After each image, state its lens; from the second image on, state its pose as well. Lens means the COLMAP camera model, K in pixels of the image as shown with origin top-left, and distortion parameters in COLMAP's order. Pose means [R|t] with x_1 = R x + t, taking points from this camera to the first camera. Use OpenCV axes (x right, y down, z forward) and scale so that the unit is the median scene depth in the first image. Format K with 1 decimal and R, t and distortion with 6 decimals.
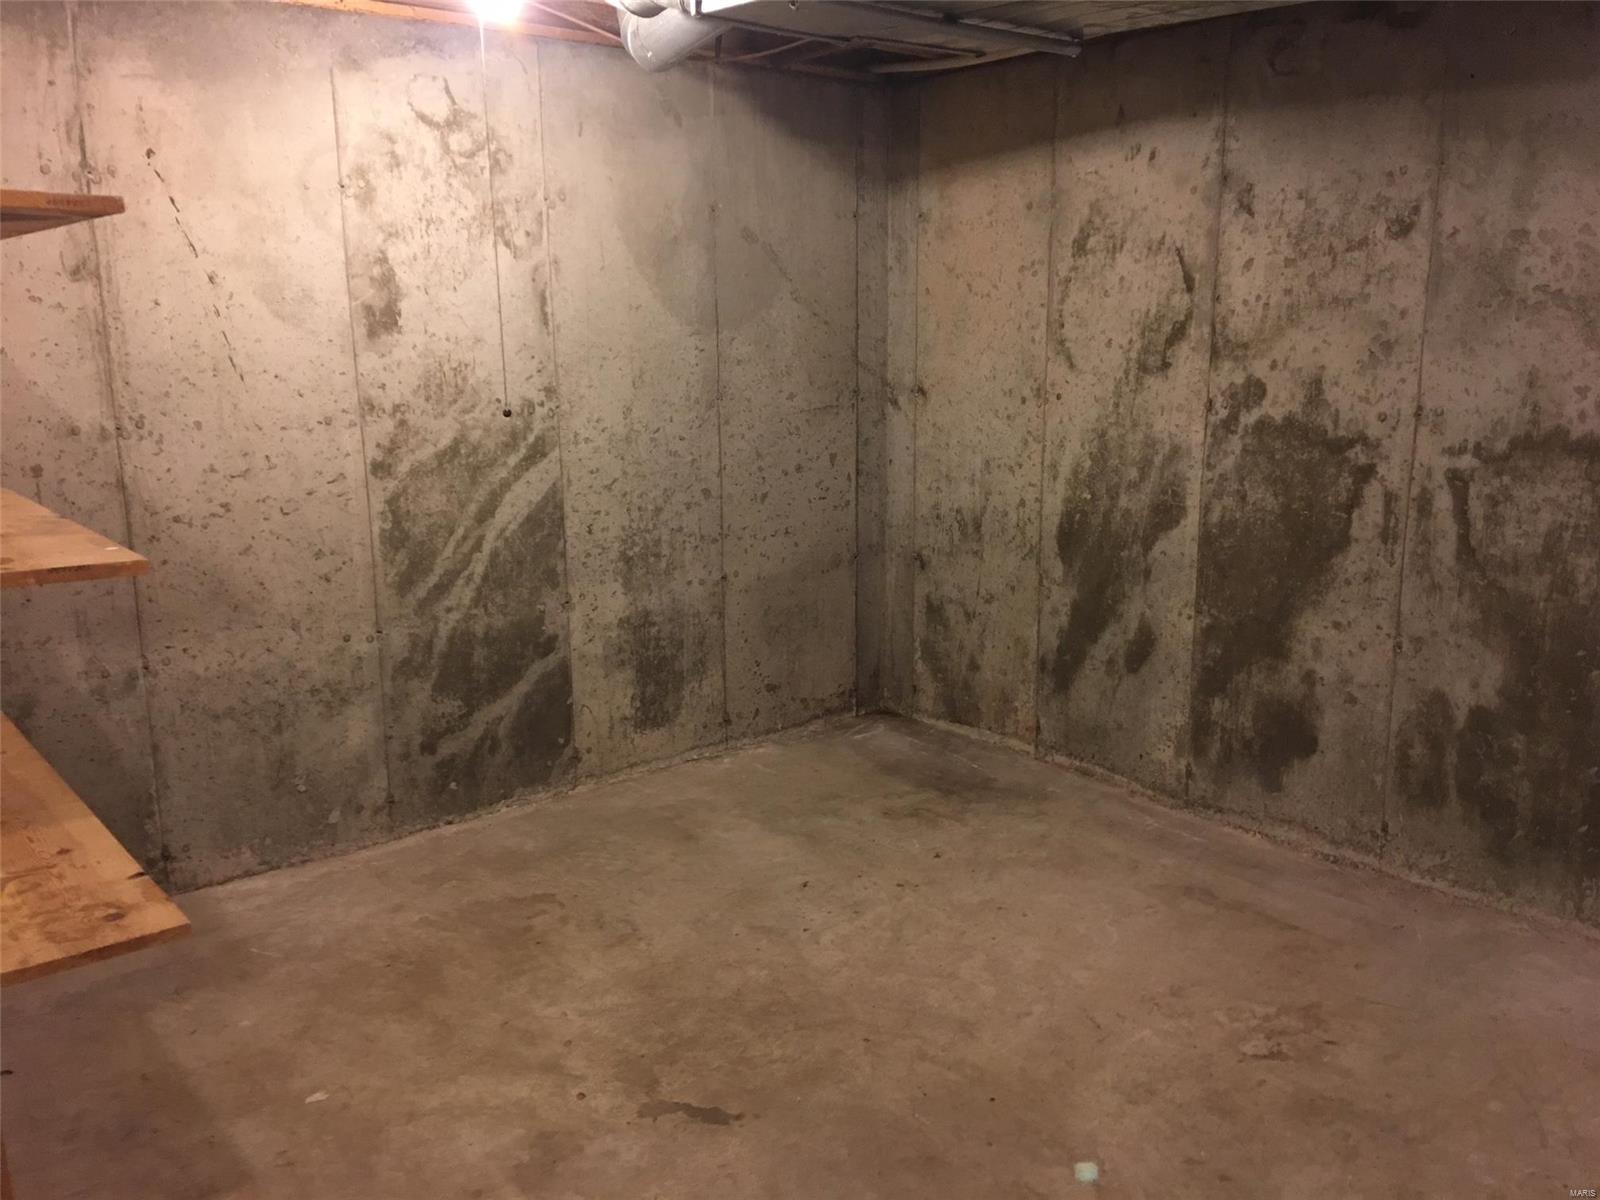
lens RADIAL K [[1357.8, 0, 801.3], [0, 1357.8, 611.1], [0, 0, 1]] dist [0.112511, -0.156949]
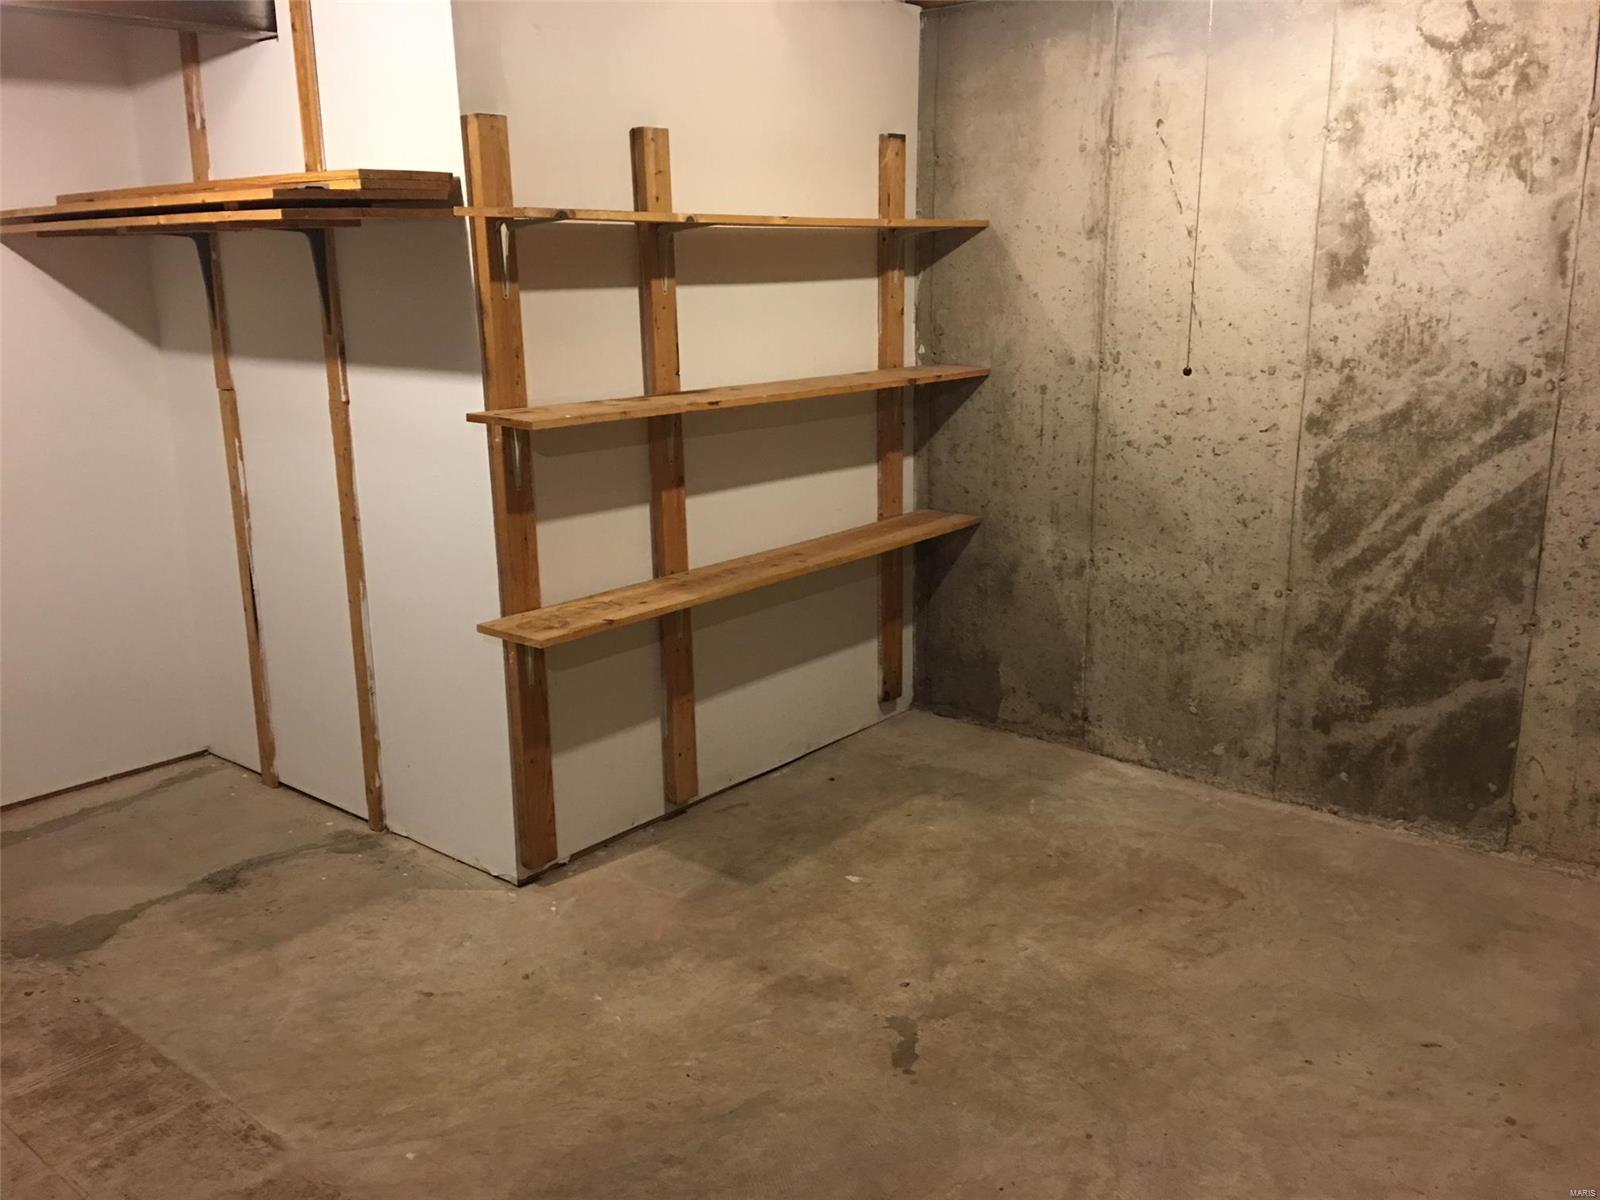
lens RADIAL K [[1357.8, 0, 792.8], [0, 1357.8, 606.6], [0, 0, 1]] dist [0.112511, -0.156949]
pose [[0.171113, 0.250384, -0.952905, 0.596974], [-0.201415, 0.955634, 0.214933, -0.118186], [0.964444, 0.155151, 0.213952, 0.468275]]
